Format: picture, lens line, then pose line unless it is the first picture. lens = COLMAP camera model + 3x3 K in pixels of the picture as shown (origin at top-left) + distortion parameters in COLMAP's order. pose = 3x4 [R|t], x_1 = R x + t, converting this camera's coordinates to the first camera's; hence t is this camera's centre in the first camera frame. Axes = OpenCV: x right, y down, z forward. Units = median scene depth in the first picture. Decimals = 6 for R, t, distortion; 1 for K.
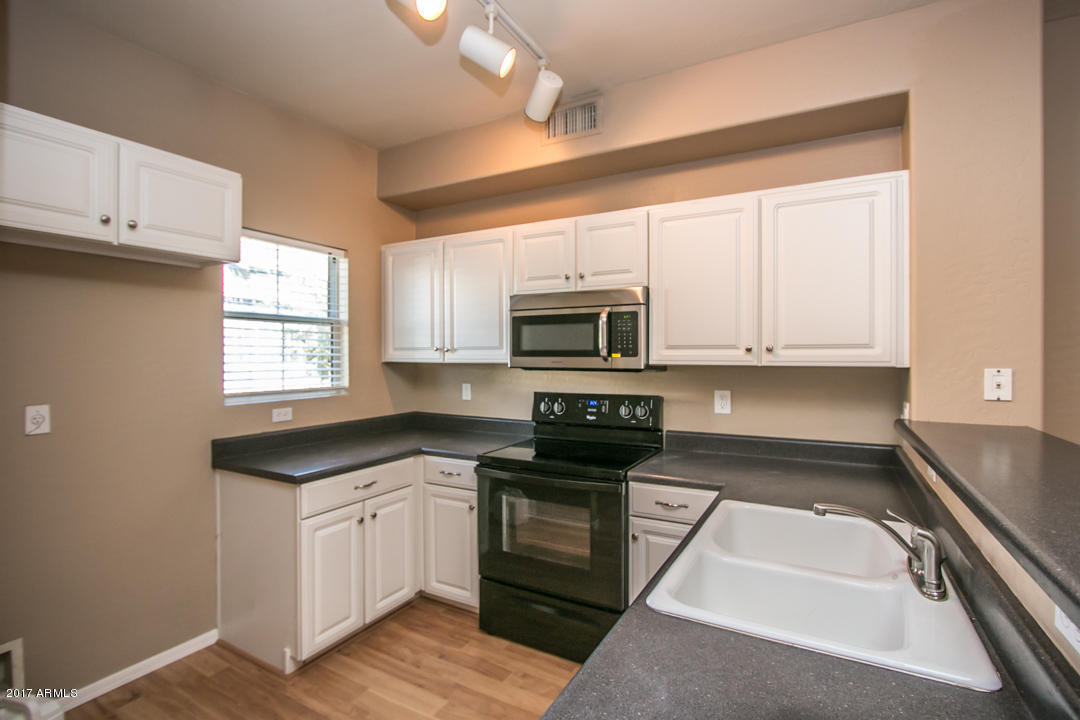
lens RADIAL K [[504.4, 0, 548.6], [0, 504.4, 364.7], [0, 0, 1]] dist [-0.018820, 0.002406]
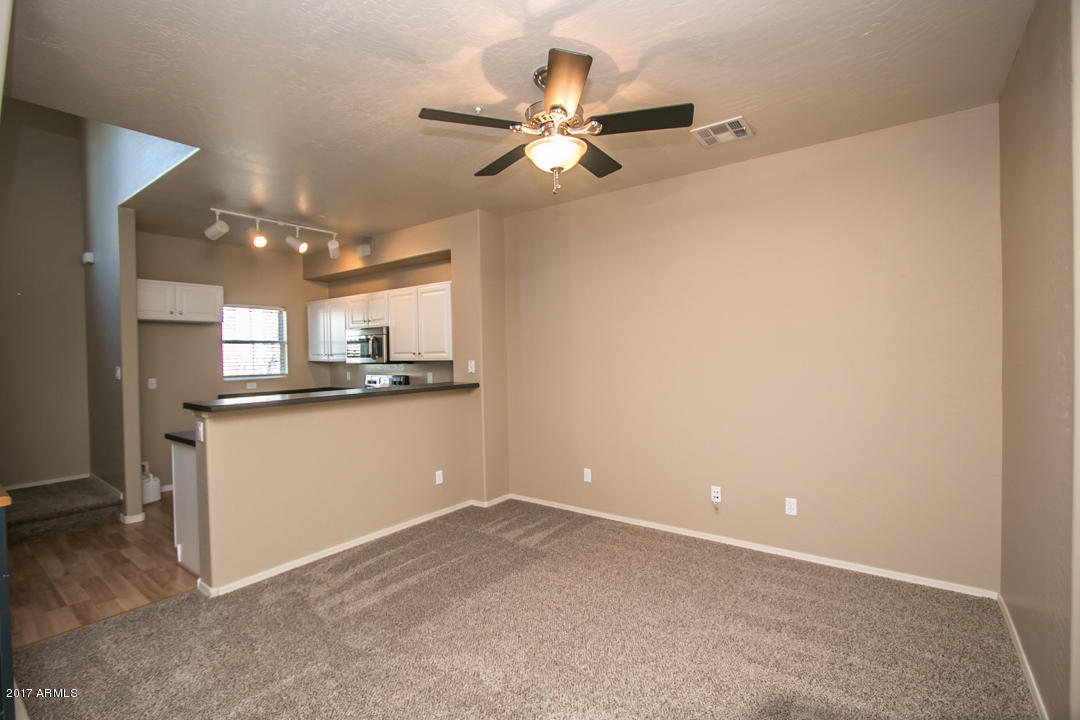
lens RADIAL K [[504.4, 0, 540.2], [0, 504.4, 360.0], [0, 0, 1]] dist [-0.018820, 0.002406]
pose [[0.986482, -0.012877, -0.163363, 1.131179], [0.011345, 0.999883, -0.010307, 0.024756], [0.163477, 0.008315, 0.986512, -1.009242]]
